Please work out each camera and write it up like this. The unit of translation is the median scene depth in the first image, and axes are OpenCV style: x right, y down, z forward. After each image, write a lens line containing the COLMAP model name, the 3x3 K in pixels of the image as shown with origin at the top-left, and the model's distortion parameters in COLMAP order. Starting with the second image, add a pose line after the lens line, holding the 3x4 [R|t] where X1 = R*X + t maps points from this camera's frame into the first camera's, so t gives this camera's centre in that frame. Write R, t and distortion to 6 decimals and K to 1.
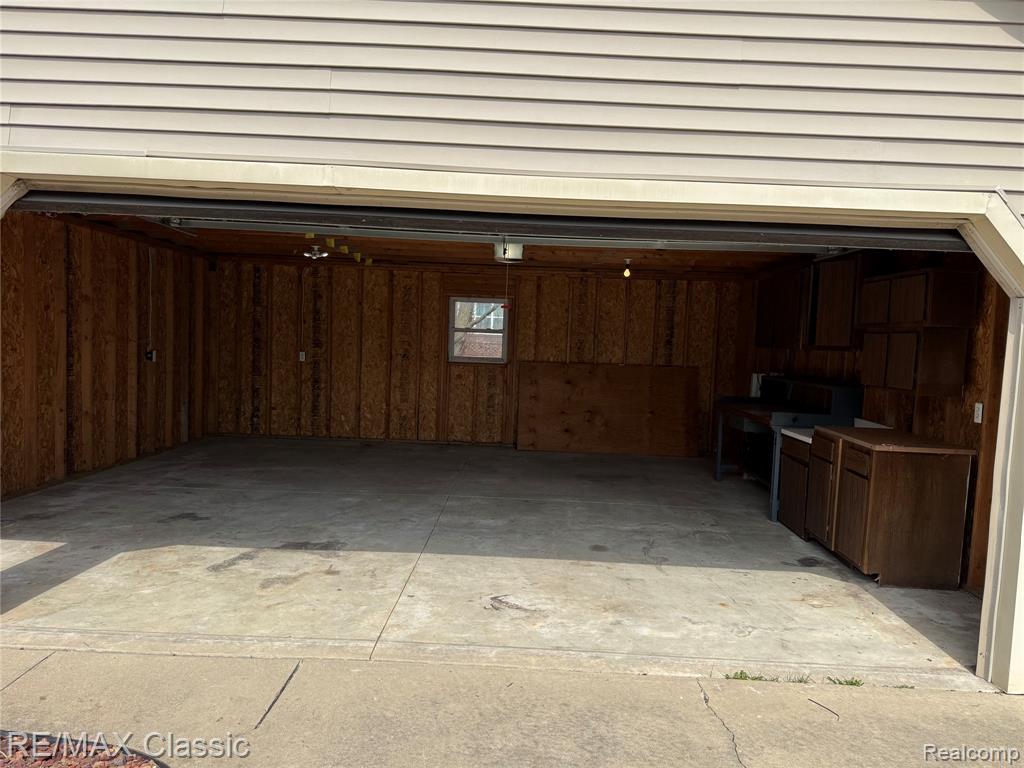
lens RADIAL K [[717.8, 0, 522.1], [0, 717.8, 377.0], [0, 0, 1]] dist [0.159185, -0.270574]
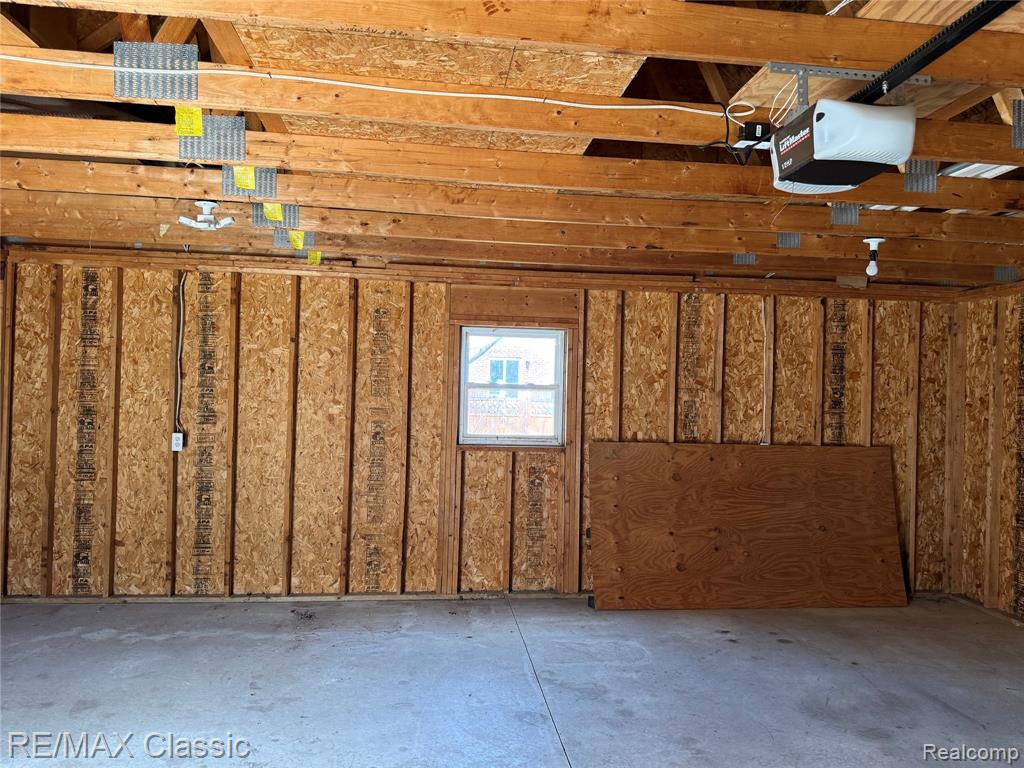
lens RADIAL K [[725.1, 0, 509.5], [0, 725.1, 382.5], [0, 0, 1]] dist [0.084797, -0.100424]
pose [[0.992310, -0.011218, 0.123272, -0.131152], [0.018748, 0.998016, -0.060101, -0.034455], [-0.122353, 0.061950, 0.990551, 0.446250]]
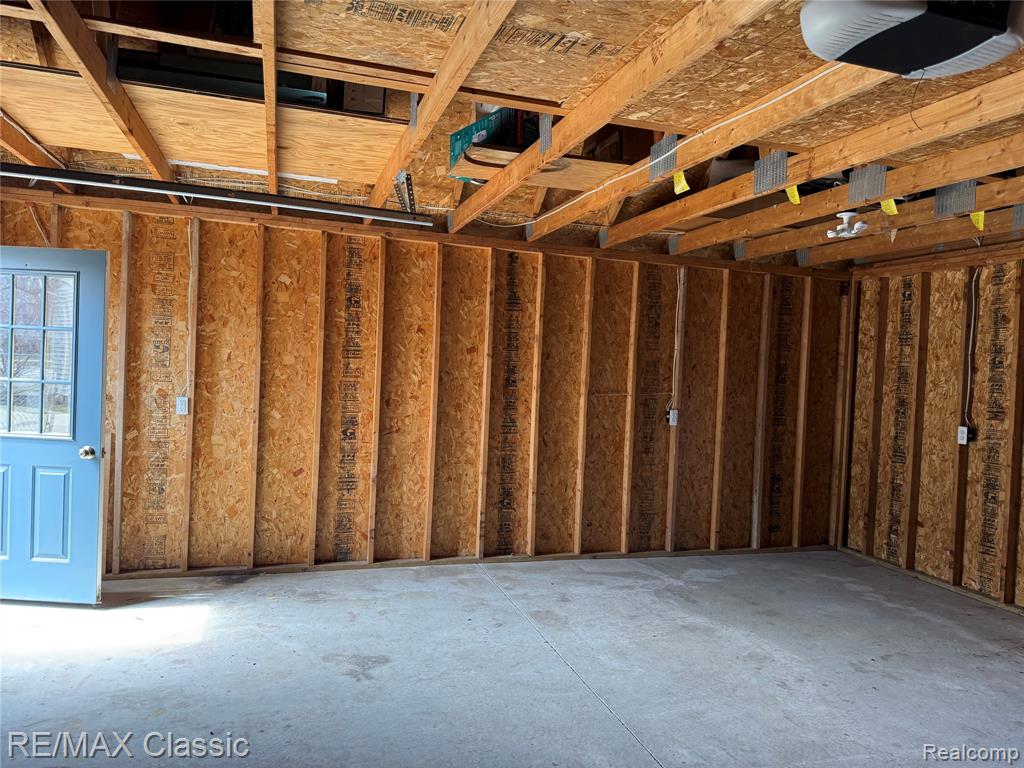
lens RADIAL K [[725.1, 0, 509.5], [0, 725.1, 382.5], [0, 0, 1]] dist [0.084797, -0.100424]
pose [[0.310979, -0.002348, -0.950414, 0.105732], [-0.080849, 0.996307, -0.028915, -0.024241], [0.946972, 0.085832, 0.309640, 0.517669]]
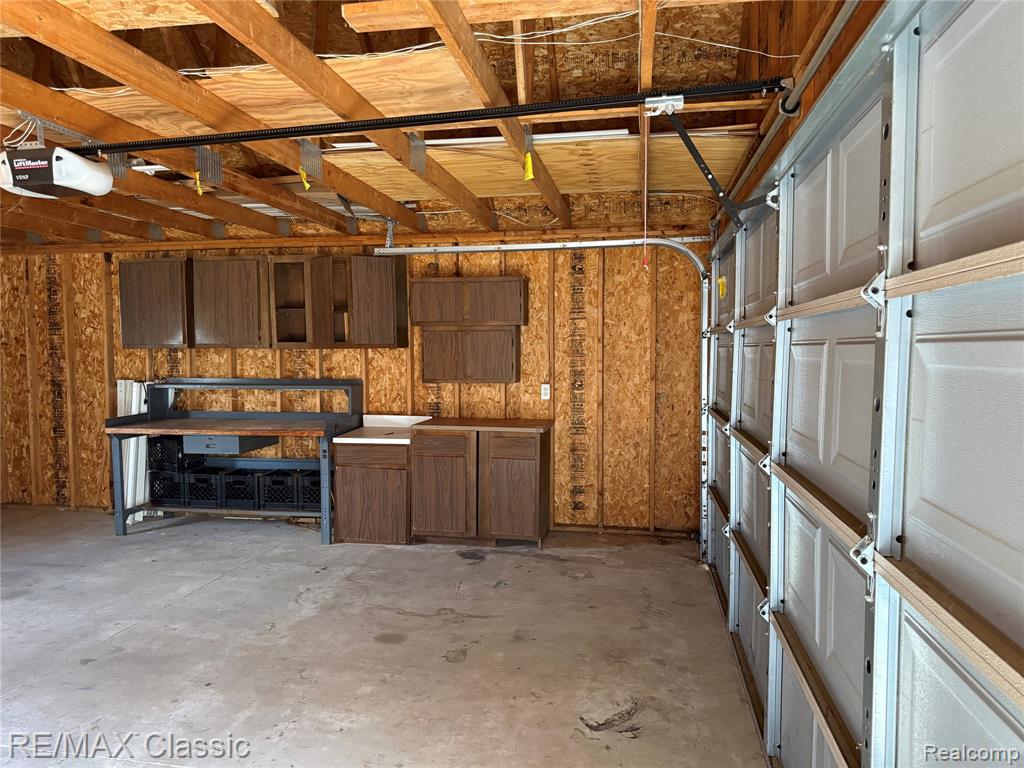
lens RADIAL K [[725.1, 0, 509.5], [0, 725.1, 382.5], [0, 0, 1]] dist [0.084797, -0.100424]
pose [[0.178524, -0.094131, 0.979423, -0.294022], [0.066715, 0.994281, 0.083398, -0.035015], [-0.981671, 0.050453, 0.183783, 0.391101]]
